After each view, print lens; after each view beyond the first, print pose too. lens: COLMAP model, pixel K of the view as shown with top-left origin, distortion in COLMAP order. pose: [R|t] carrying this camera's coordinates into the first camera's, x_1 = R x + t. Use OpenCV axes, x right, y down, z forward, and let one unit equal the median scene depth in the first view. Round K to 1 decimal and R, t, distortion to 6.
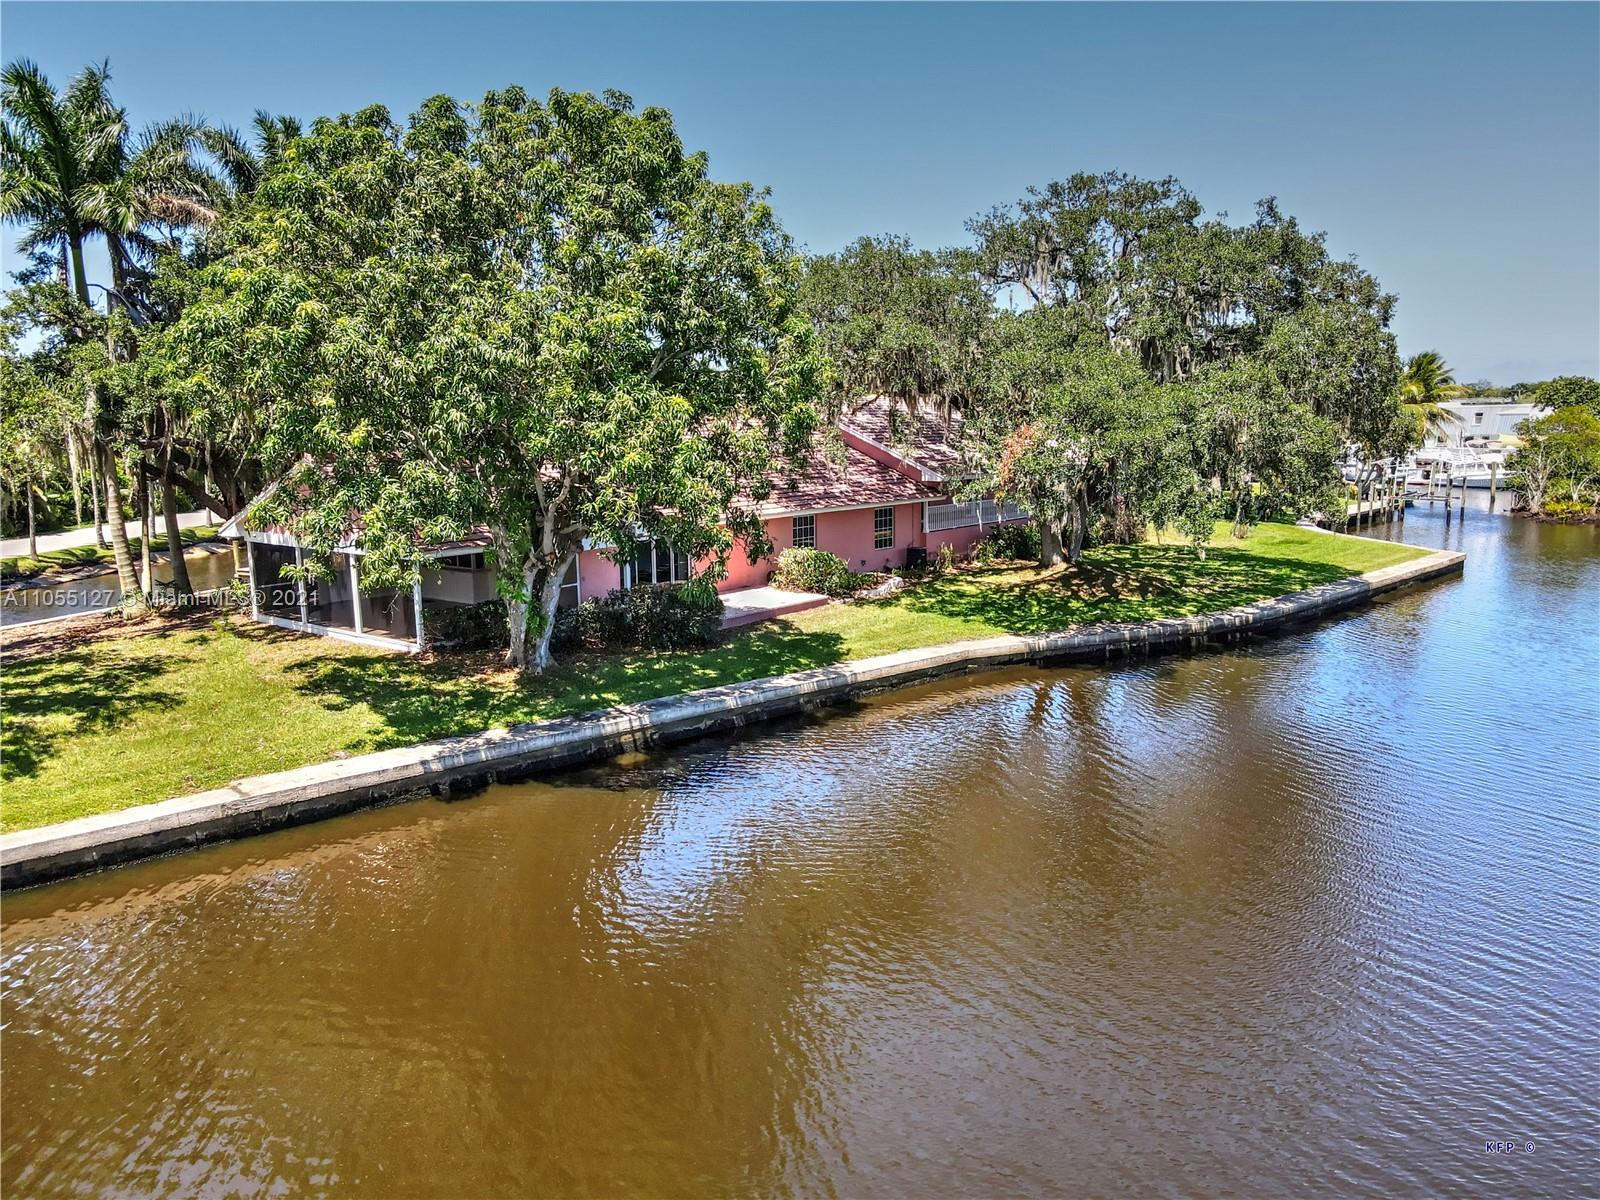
lens RADIAL K [[1184.8, 0, 800.0], [0, 1184.8, 600.0], [0, 0, 1]] dist [-0.004644, 0.037125]
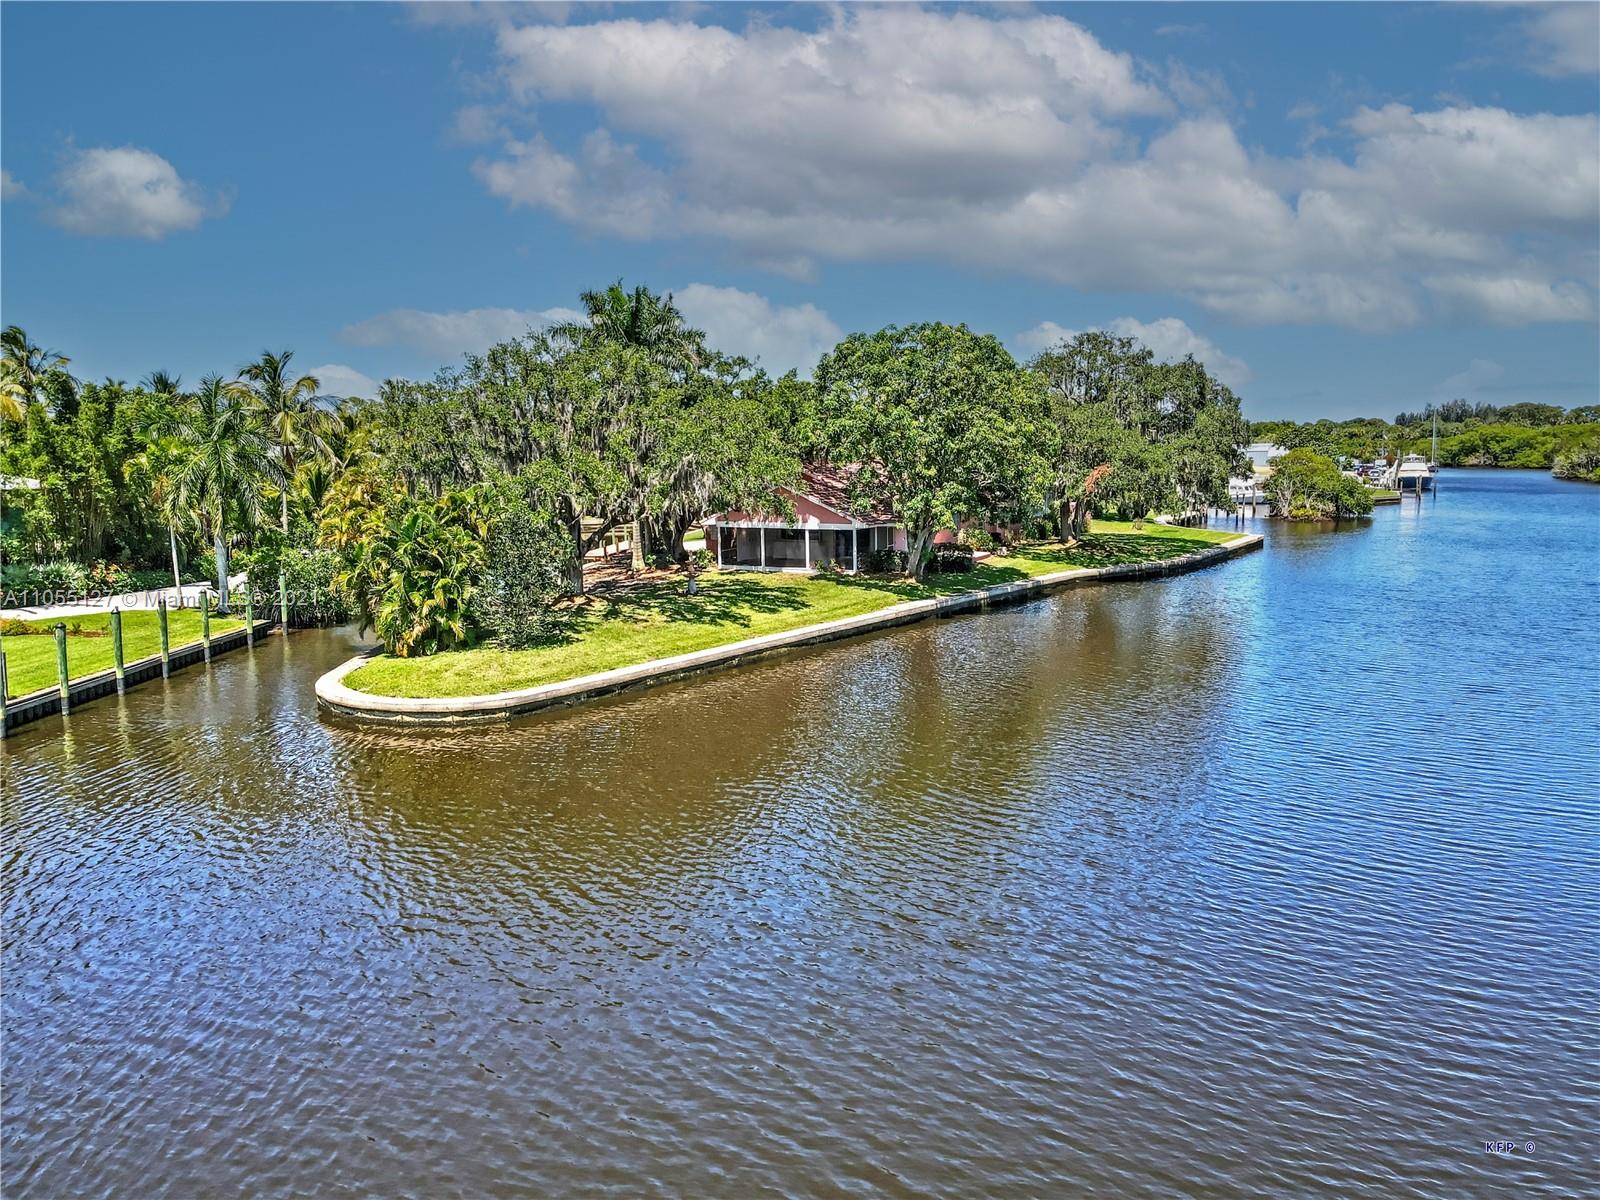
lens RADIAL K [[1184.8, 0, 800.0], [0, 1184.8, 600.0], [0, 0, 1]] dist [-0.004644, 0.037125]
pose [[0.980288, -0.027291, 0.195680, -0.560976], [0.032555, 0.999188, -0.023734, 0.093343], [-0.194874, 0.029636, 0.980380, -0.711354]]
